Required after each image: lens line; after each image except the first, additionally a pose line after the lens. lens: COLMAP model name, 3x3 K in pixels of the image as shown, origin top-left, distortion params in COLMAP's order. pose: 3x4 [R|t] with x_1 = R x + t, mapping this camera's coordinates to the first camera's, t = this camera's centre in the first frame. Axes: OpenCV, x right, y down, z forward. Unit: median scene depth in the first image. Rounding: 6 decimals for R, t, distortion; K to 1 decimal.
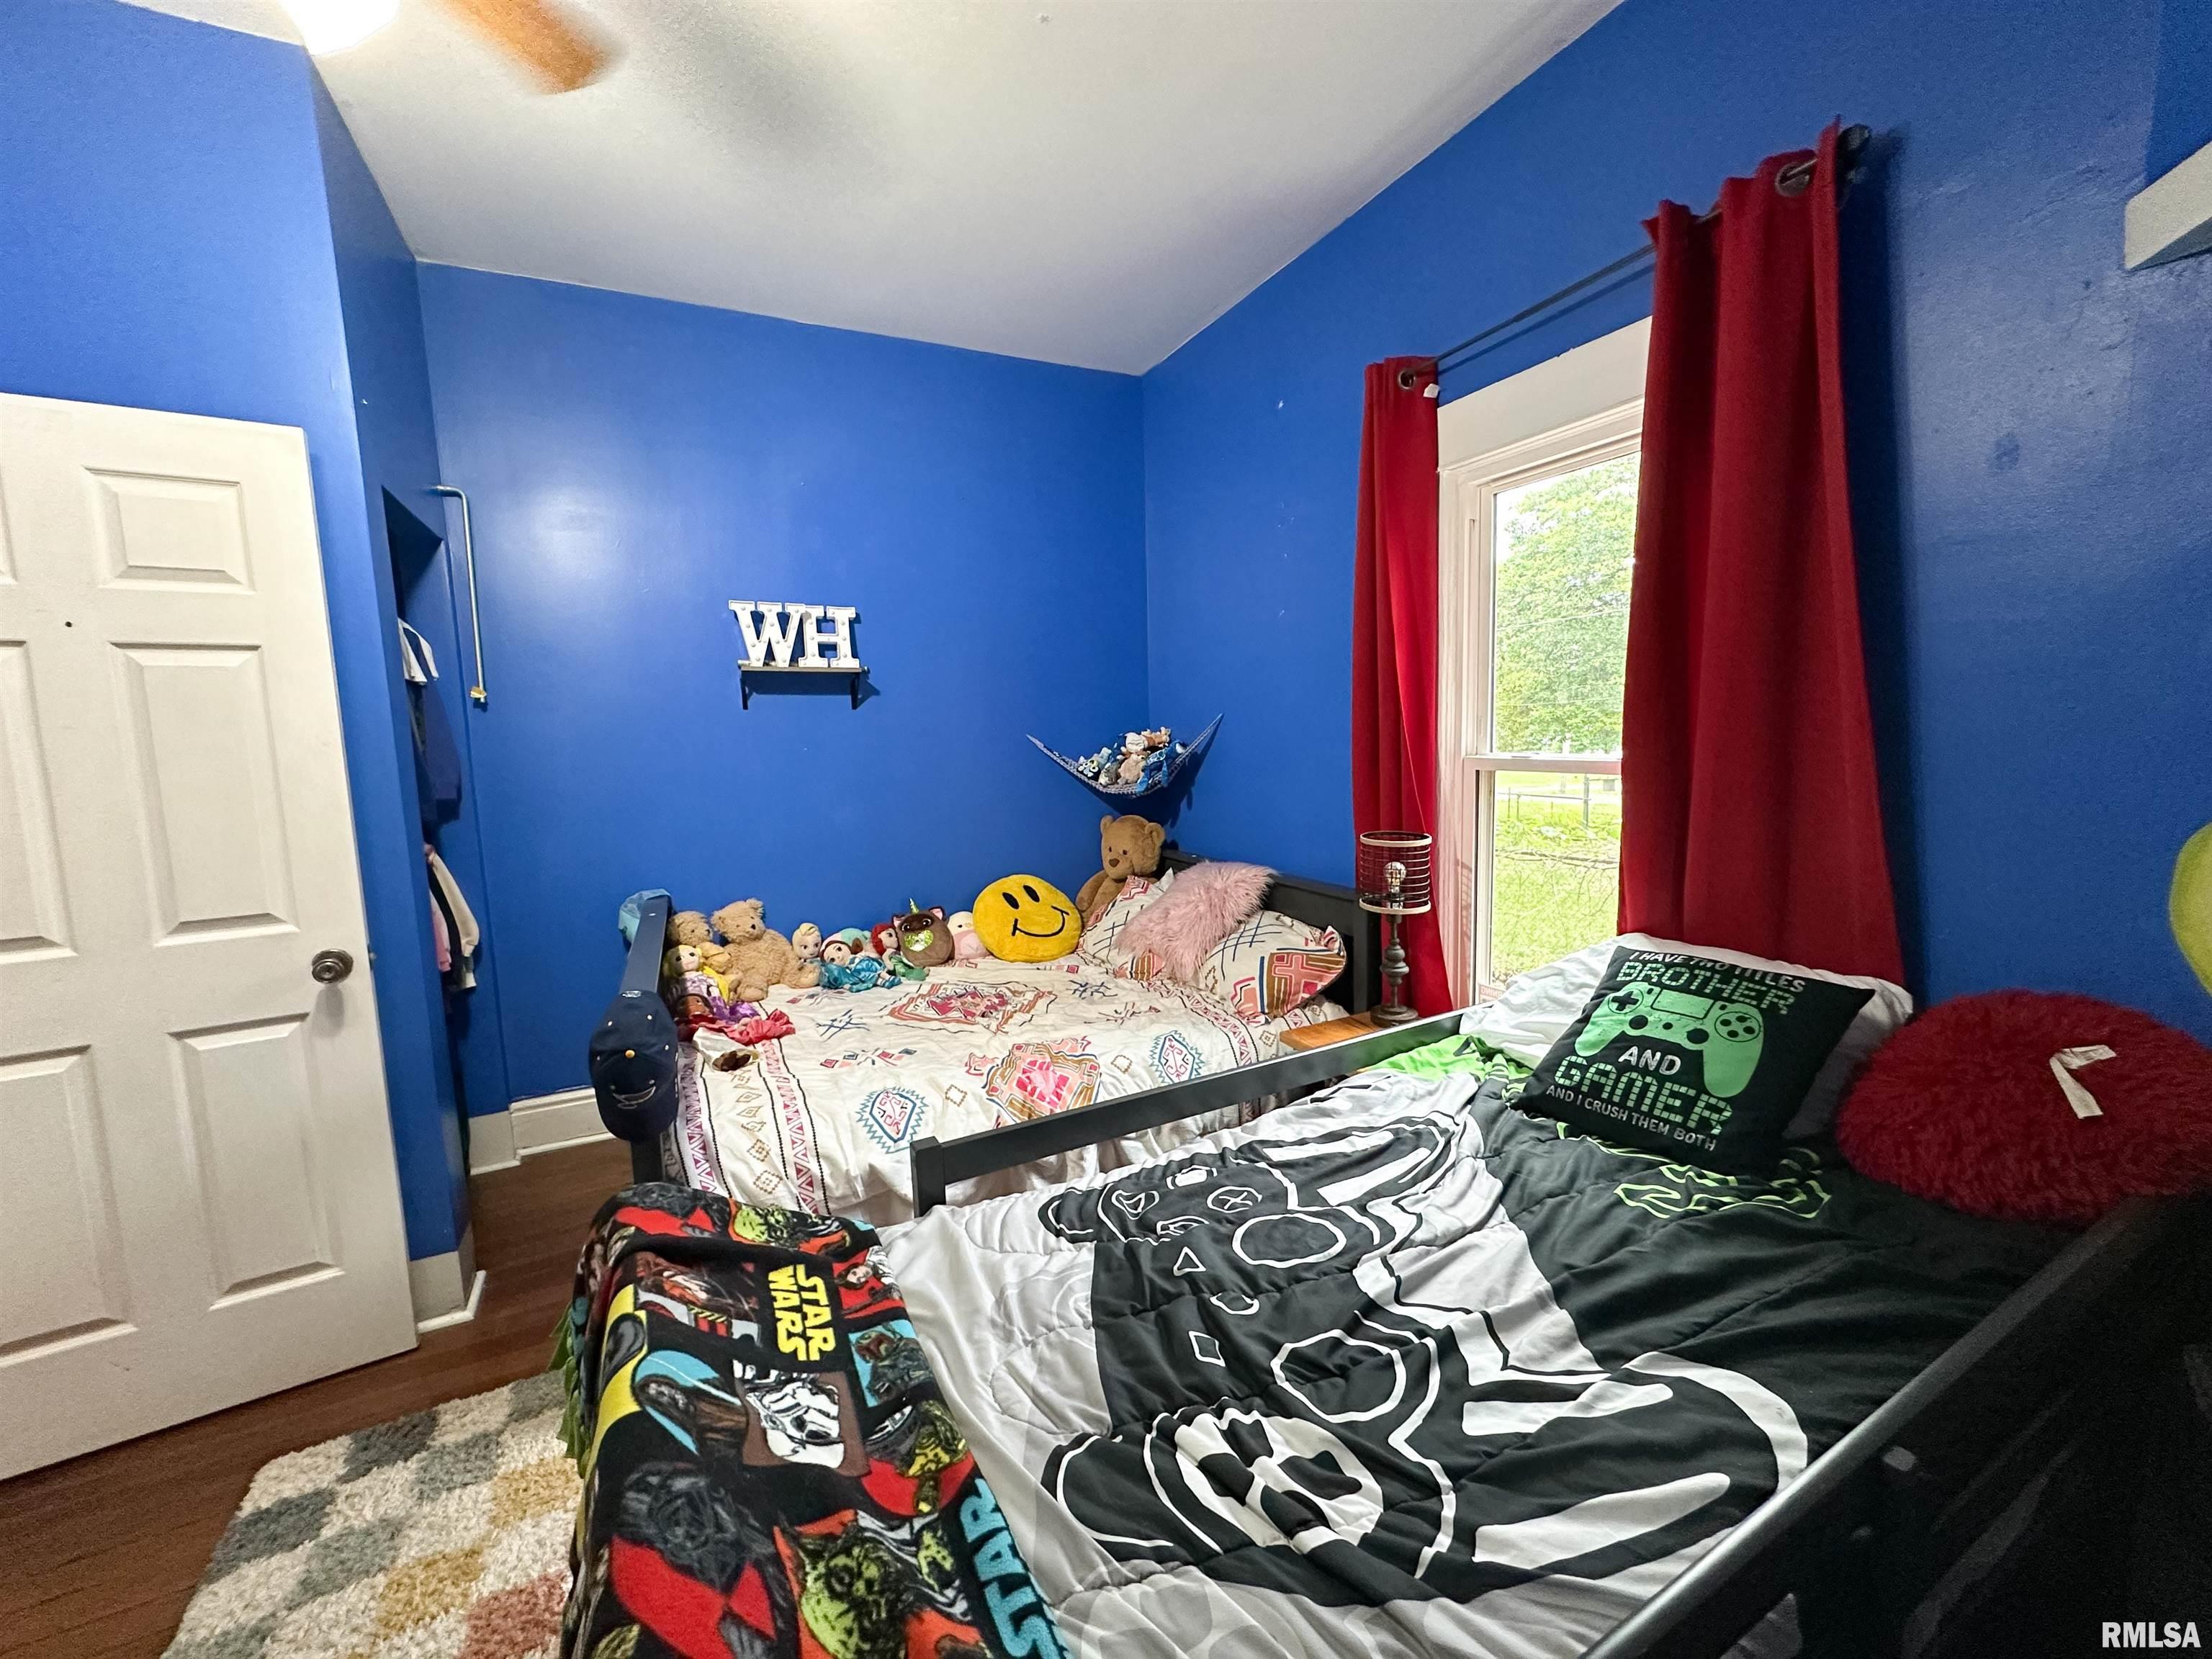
lens RADIAL K [[884.0, 0, 1101.1], [0, 884.0, 828.3], [0, 0, 1]] dist [-0.000873, 0.000107]
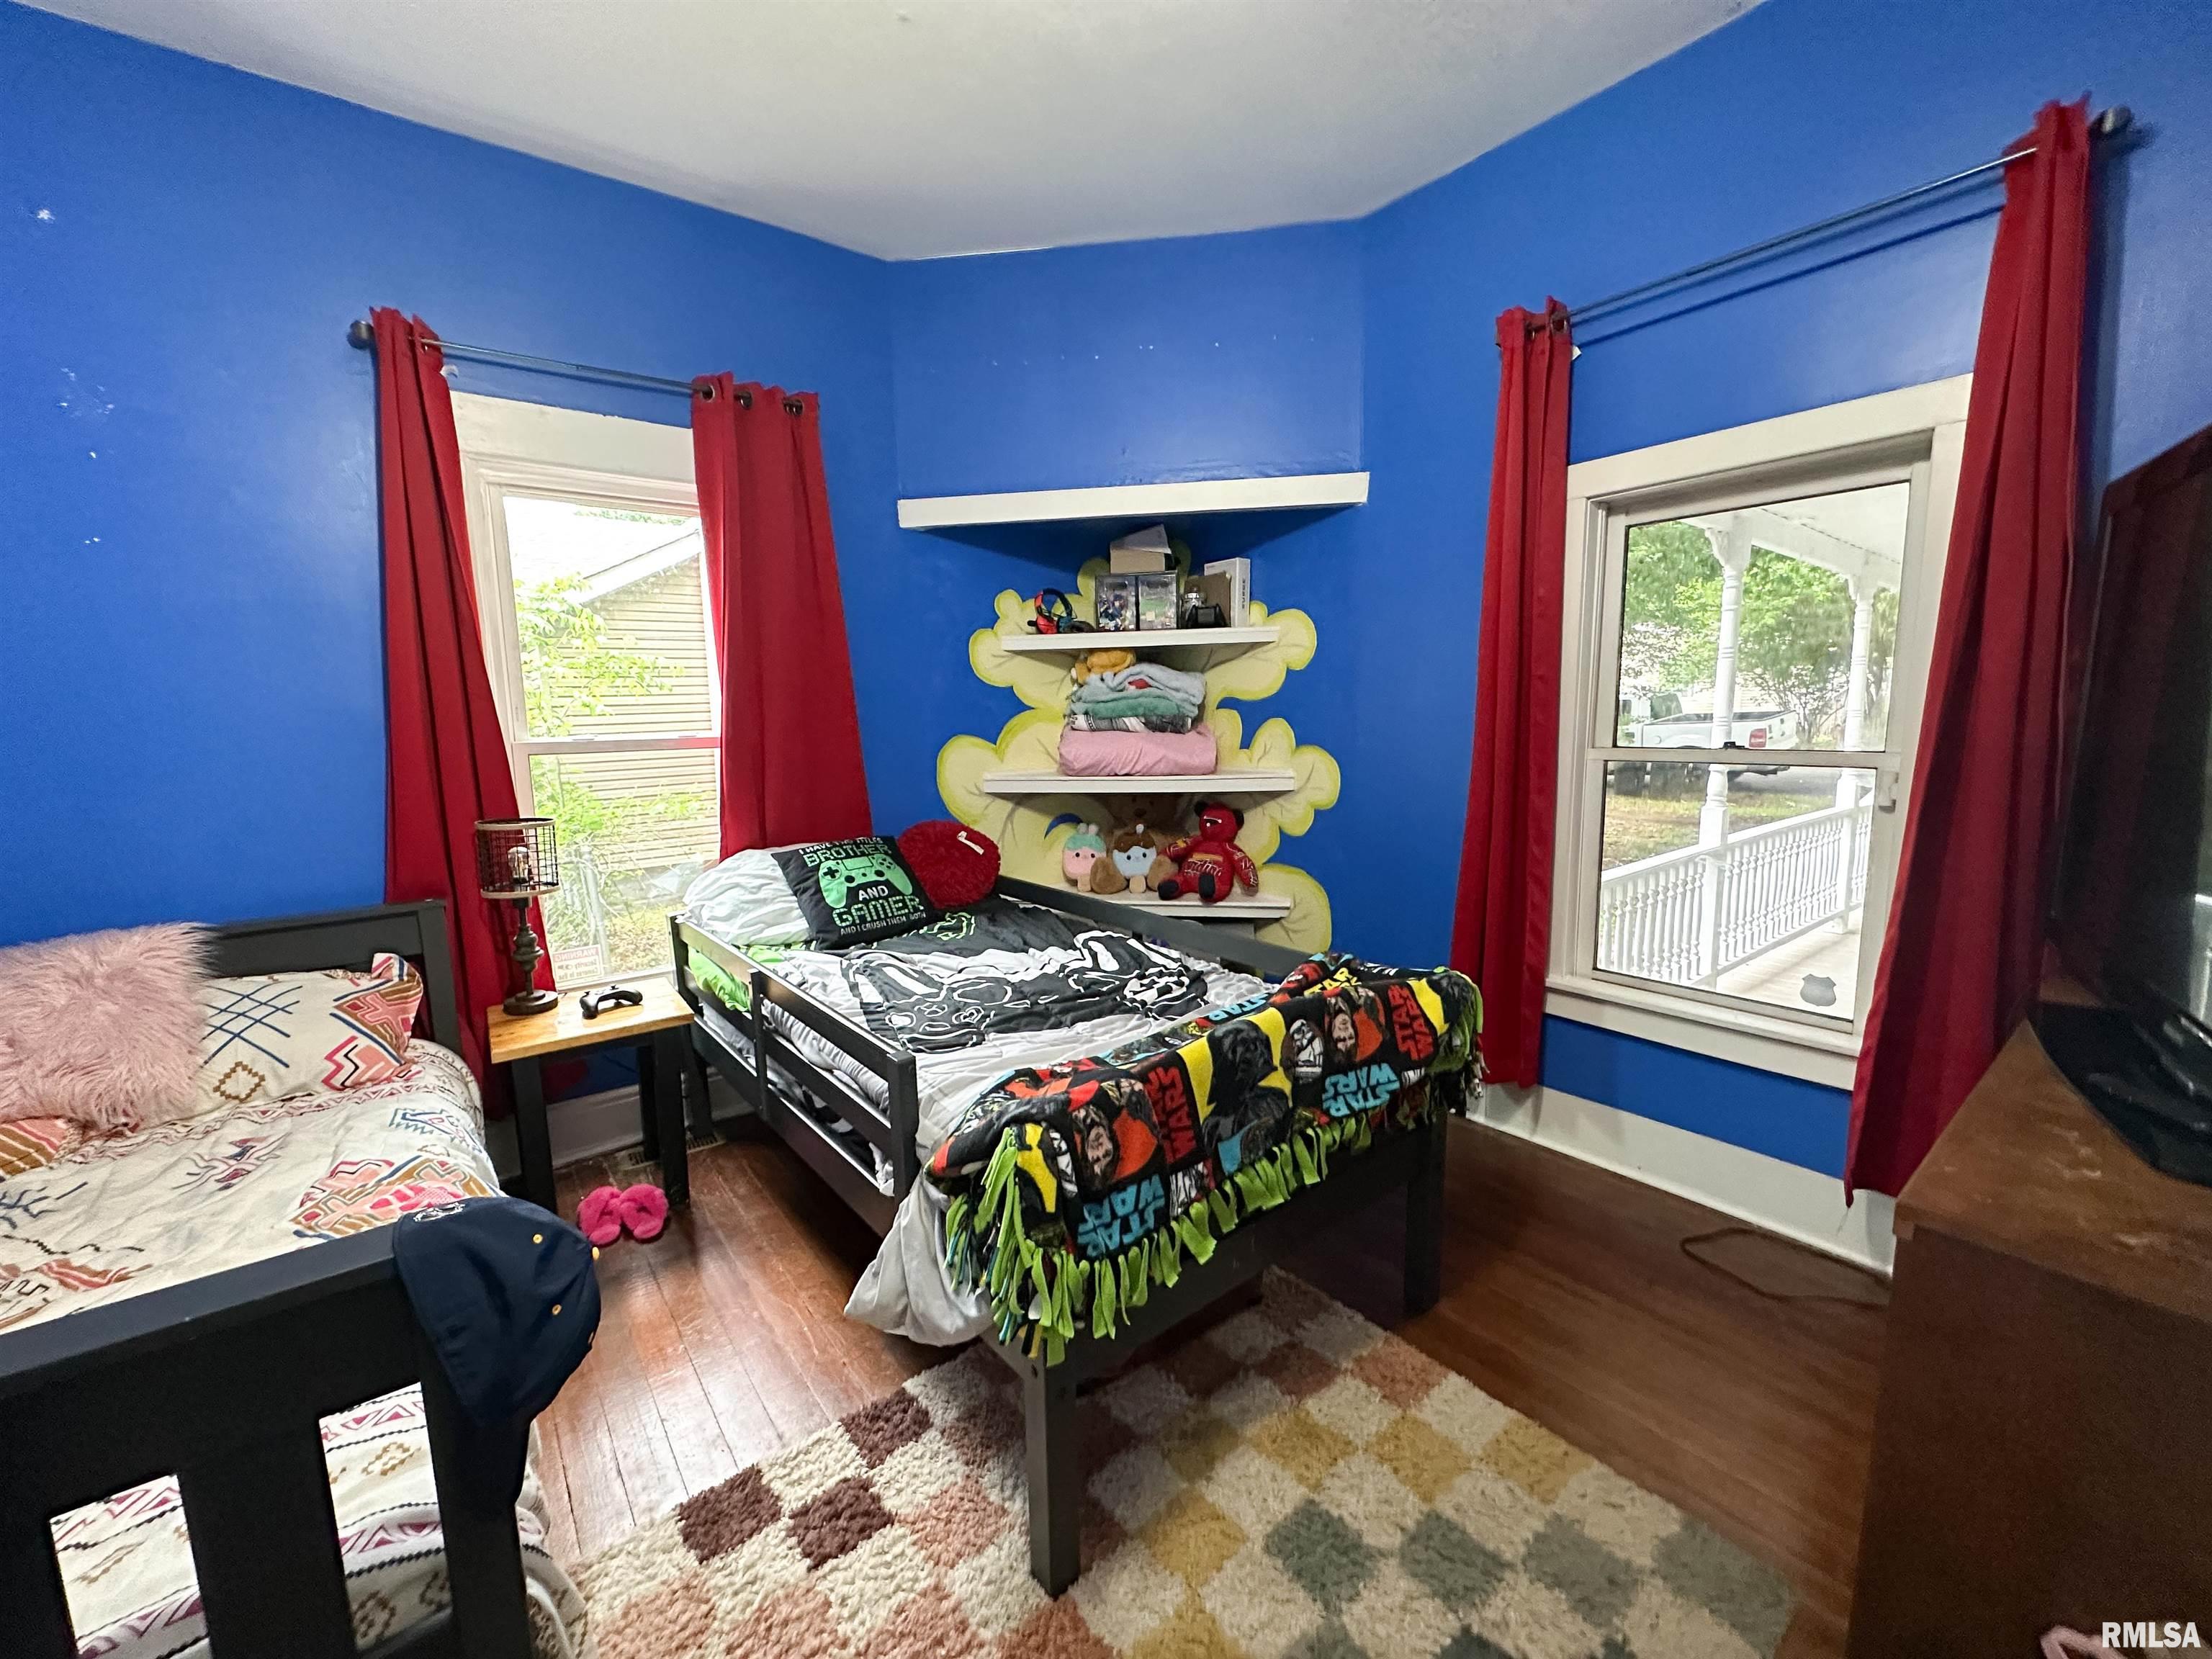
lens RADIAL K [[884.0, 0, 1101.1], [0, 884.0, 828.3], [0, 0, 1]] dist [-0.000873, 0.000107]
pose [[-0.193828, -0.096669, 0.976261, -1.200805], [0.135799, 0.982909, 0.124289, -0.026832], [-0.971591, 0.156667, -0.177388, 0.841252]]
